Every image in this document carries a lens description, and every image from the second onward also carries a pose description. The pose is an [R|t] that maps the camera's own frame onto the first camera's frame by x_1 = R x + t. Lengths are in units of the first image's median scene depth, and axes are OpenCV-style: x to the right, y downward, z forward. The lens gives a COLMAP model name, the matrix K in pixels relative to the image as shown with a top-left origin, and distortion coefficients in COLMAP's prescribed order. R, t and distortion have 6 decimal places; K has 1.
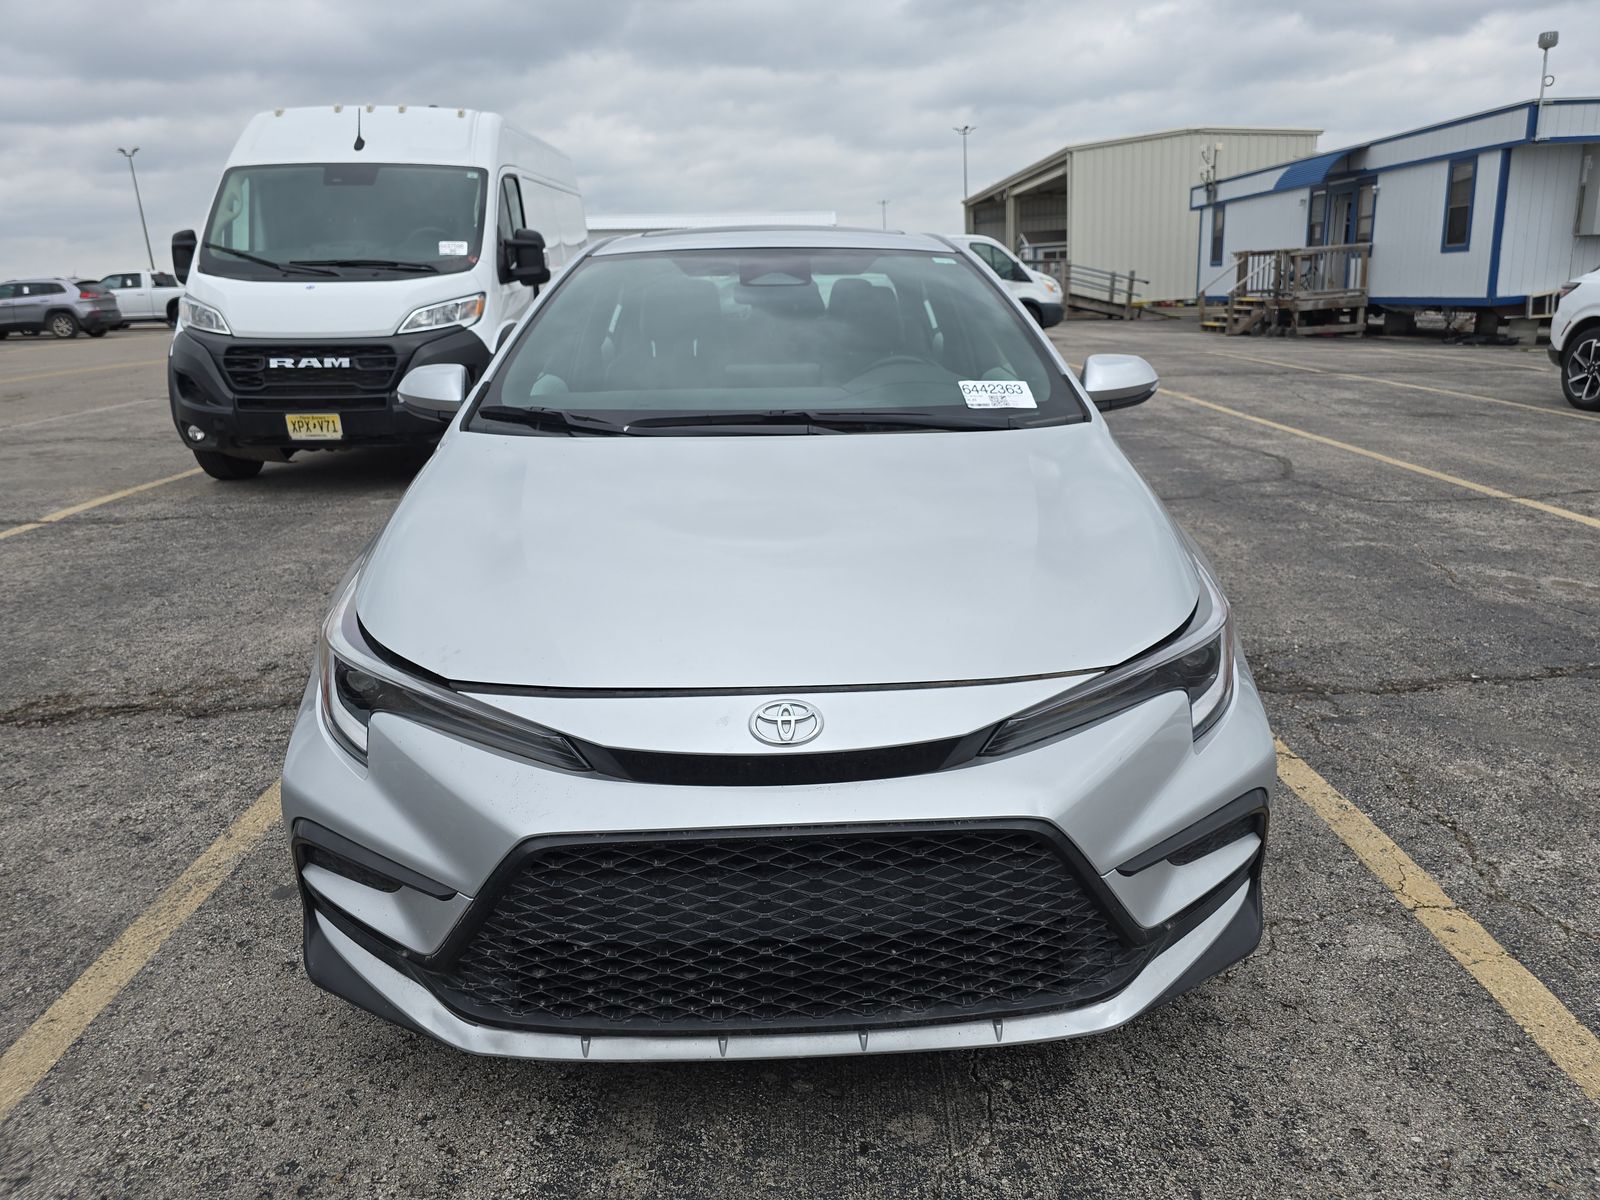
lens RADIAL K [[1087.1, 0, 817.4], [0, 1087.1, 594.5], [0, 0, 1]] dist [0.037468, -0.038774]
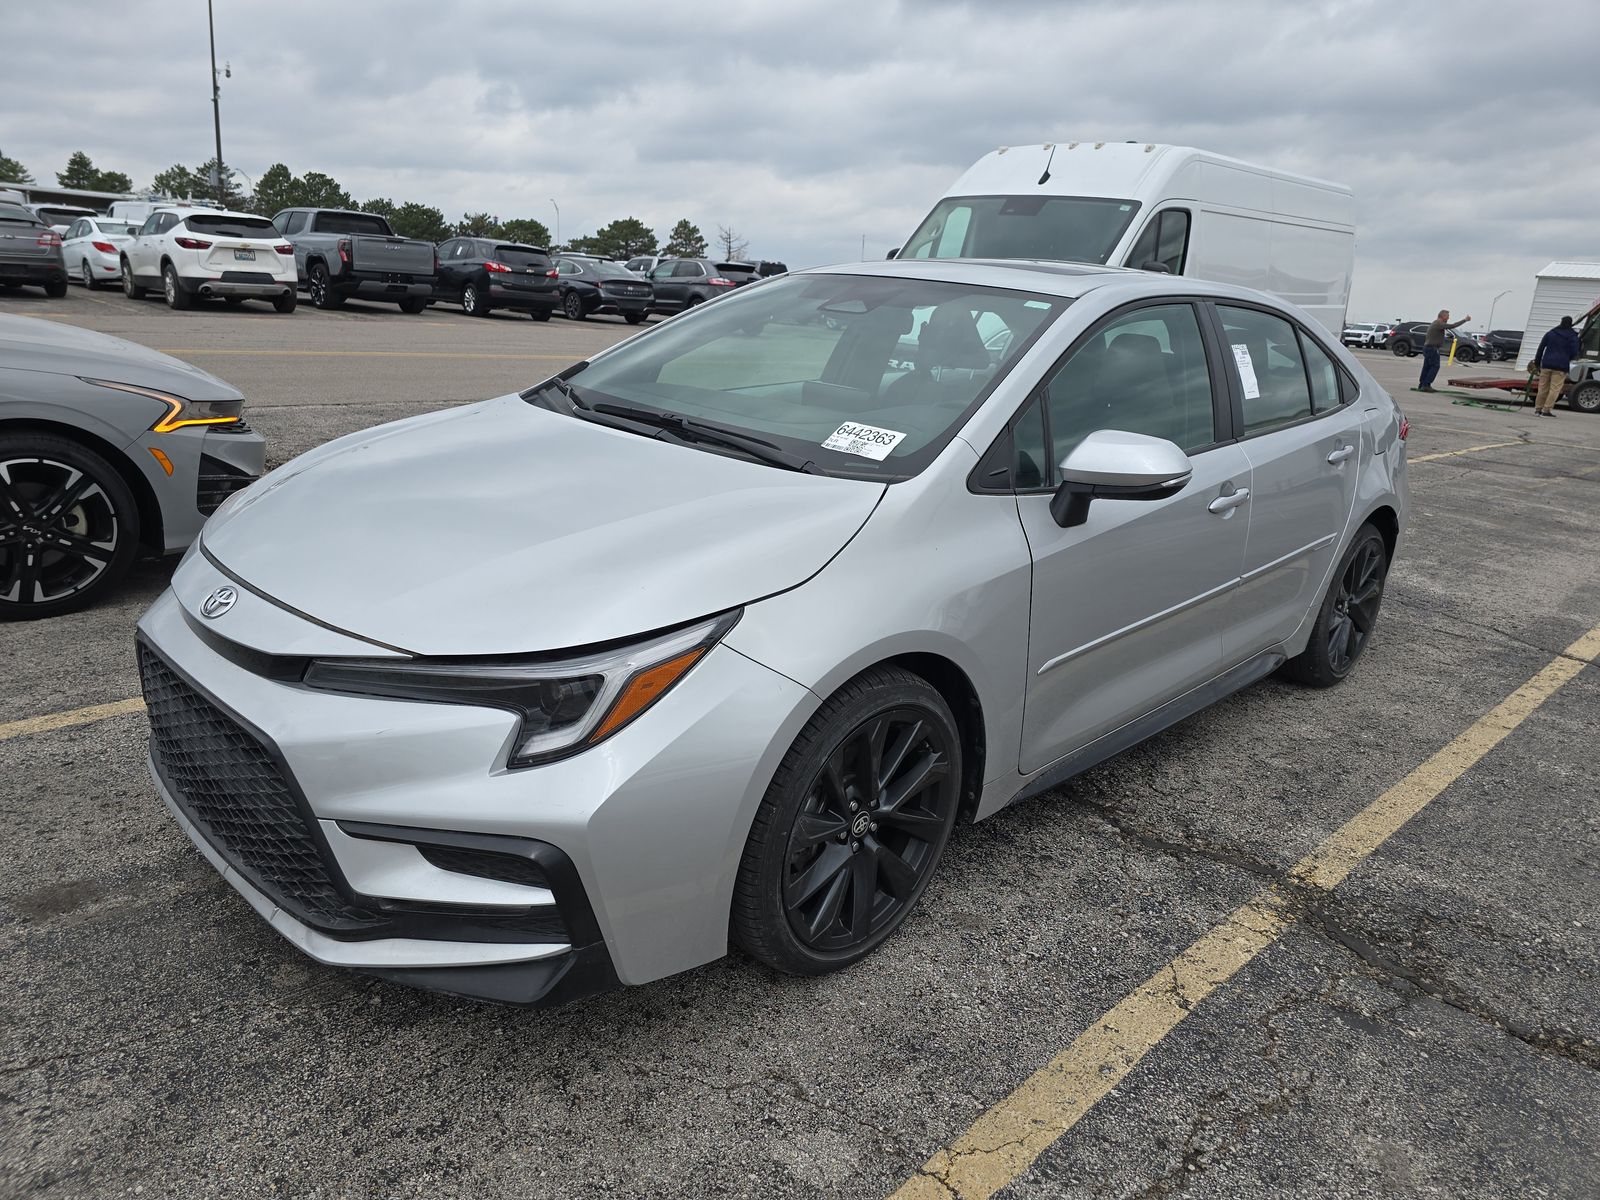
lens RADIAL K [[1087.1, 0, 817.4], [0, 1087.1, 594.5], [0, 0, 1]] dist [0.037468, -0.038774]
pose [[0.683568, 0.268343, -0.678768, 0.121416], [-0.287036, 0.953866, 0.088034, -0.019165], [0.671077, 0.134654, 0.729057, 0.045815]]
